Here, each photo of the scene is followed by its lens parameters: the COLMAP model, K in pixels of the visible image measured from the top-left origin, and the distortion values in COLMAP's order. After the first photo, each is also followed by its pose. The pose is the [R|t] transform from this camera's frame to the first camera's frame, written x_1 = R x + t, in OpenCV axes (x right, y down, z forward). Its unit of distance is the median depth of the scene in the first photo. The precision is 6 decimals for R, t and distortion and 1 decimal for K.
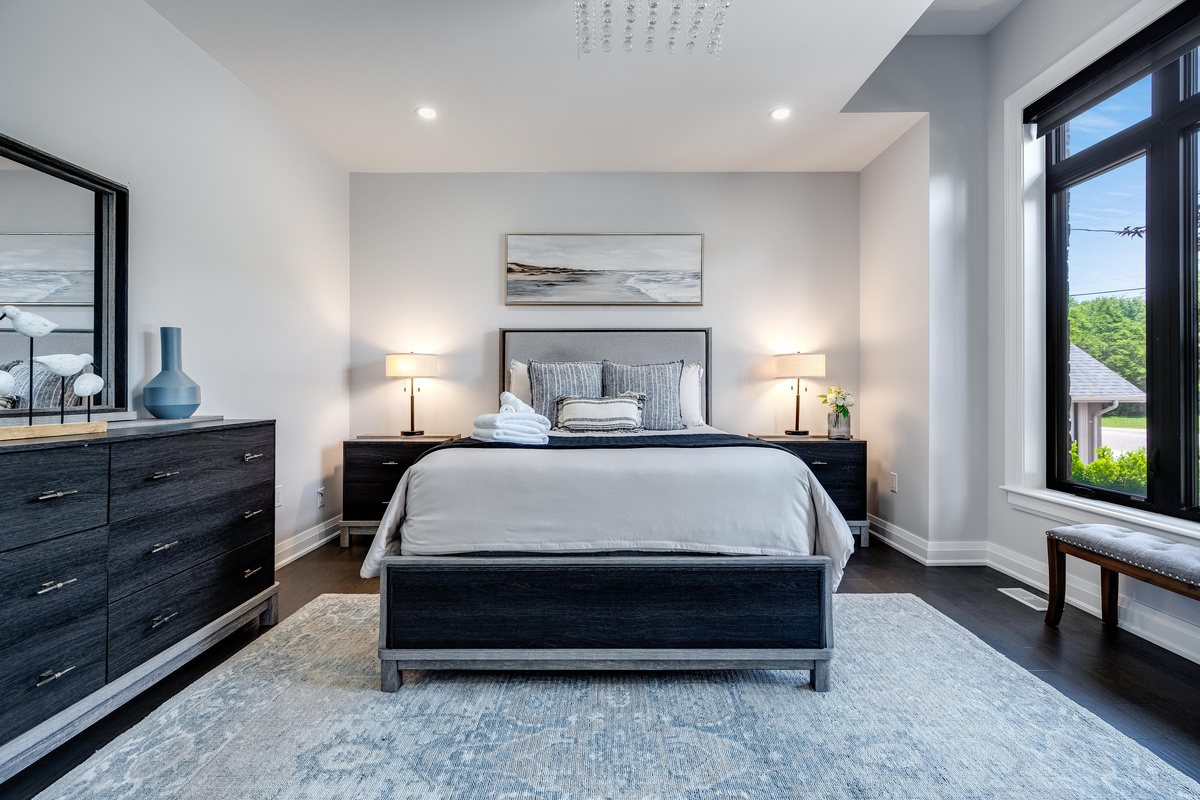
lens RADIAL K [[545.7, 0, 607.3], [0, 545.7, 389.7], [0, 0, 1]] dist [-0.006815, 0.003591]
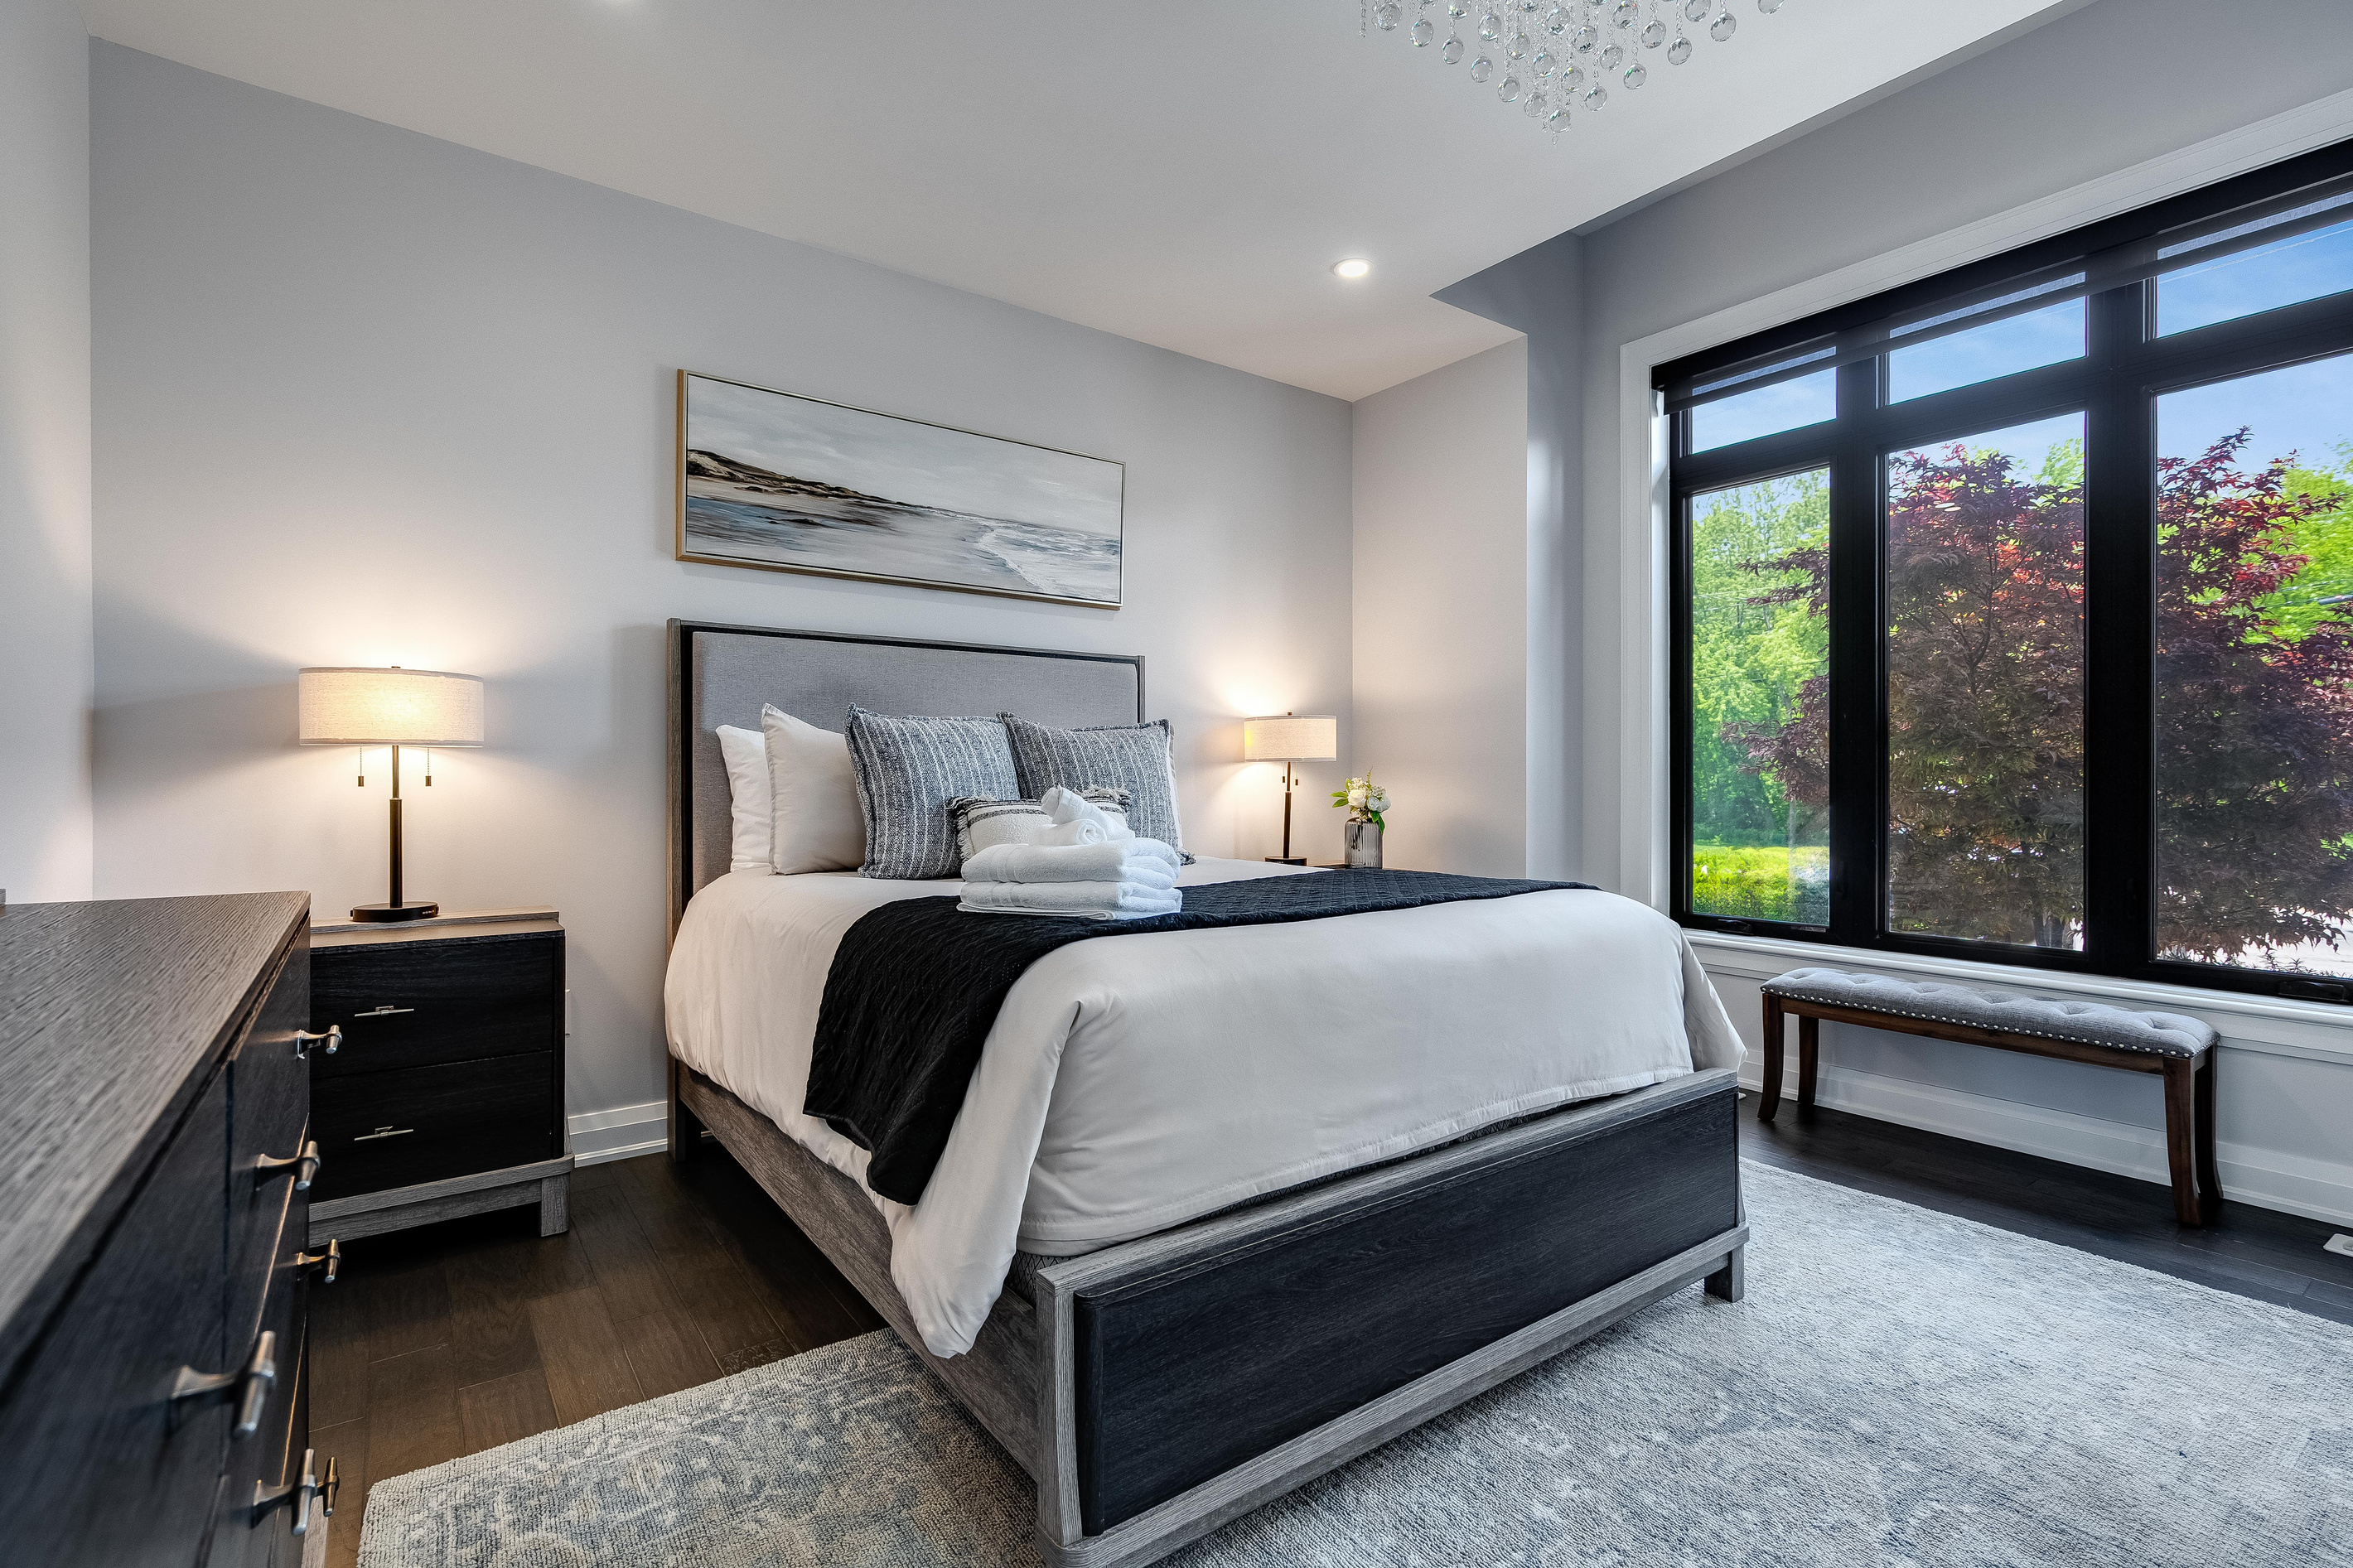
lens RADIAL K [[1069.9, 0, 1185.0], [0, 1069.9, 783.1], [0, 0, 1]] dist [-0.006815, 0.003591]
pose [[0.807282, 0.000288, 0.590166, -0.382441], [-0.001165, 0.999999, 0.001106, -0.000073], [-0.590165, -0.001580, 0.807281, 0.214588]]
